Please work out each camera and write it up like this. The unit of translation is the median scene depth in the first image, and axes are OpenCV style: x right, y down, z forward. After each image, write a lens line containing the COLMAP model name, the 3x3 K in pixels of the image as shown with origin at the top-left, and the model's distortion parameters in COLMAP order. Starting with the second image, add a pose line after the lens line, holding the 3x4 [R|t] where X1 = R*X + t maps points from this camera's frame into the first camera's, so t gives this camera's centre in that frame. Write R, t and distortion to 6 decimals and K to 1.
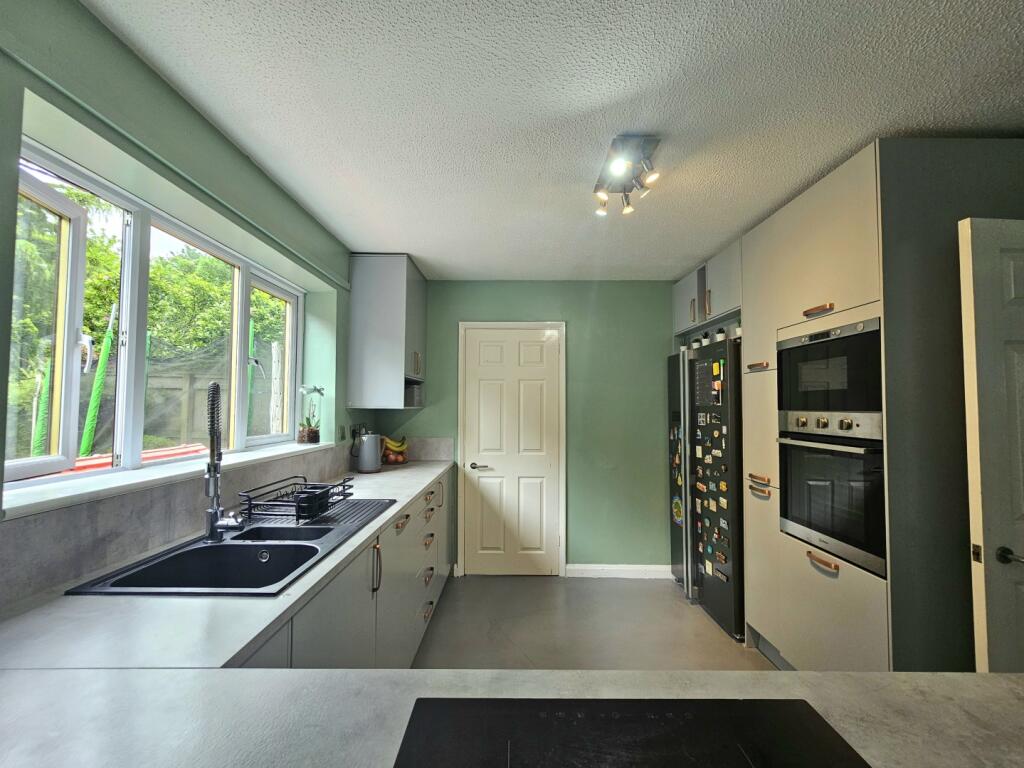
lens RADIAL K [[428.7, 0, 511.8], [0, 428.7, 386.4], [0, 0, 1]] dist [0.003756, 0.000010]
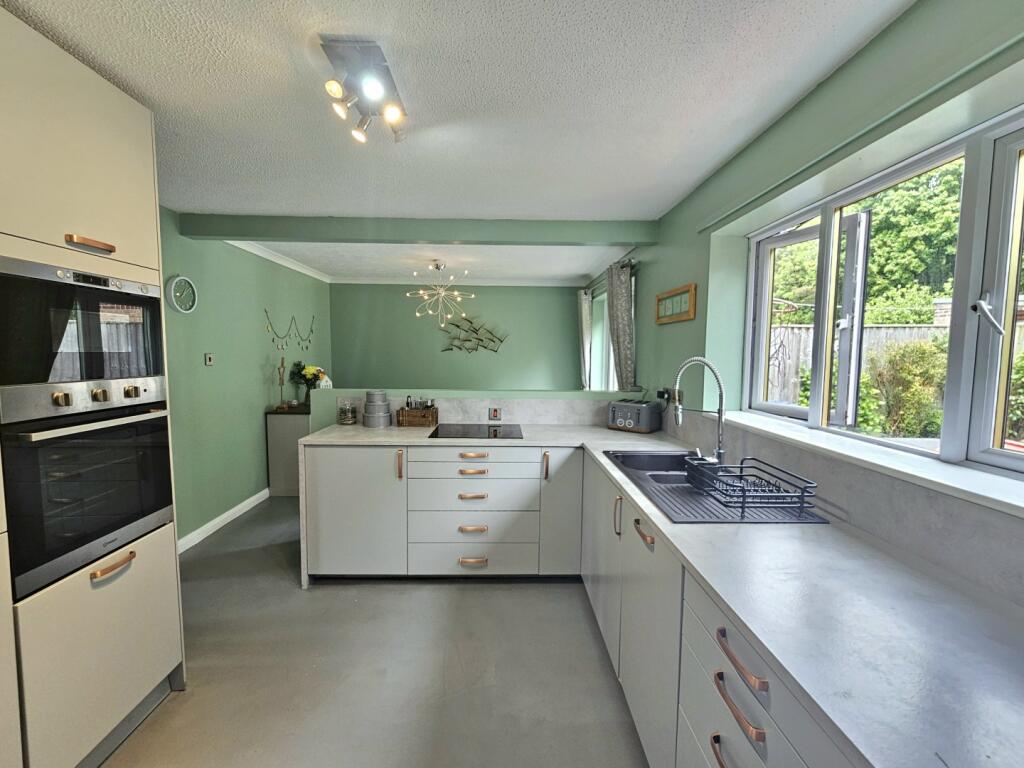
lens RADIAL K [[428.7, 0, 516.1], [0, 428.7, 385.7], [0, 0, 1]] dist [0.003756, 0.000010]
pose [[-0.998699, -0.012557, -0.049429, 0.017741], [-0.014232, 0.999331, 0.033677, 0.033921], [0.048973, 0.034337, -0.998210, 1.909940]]
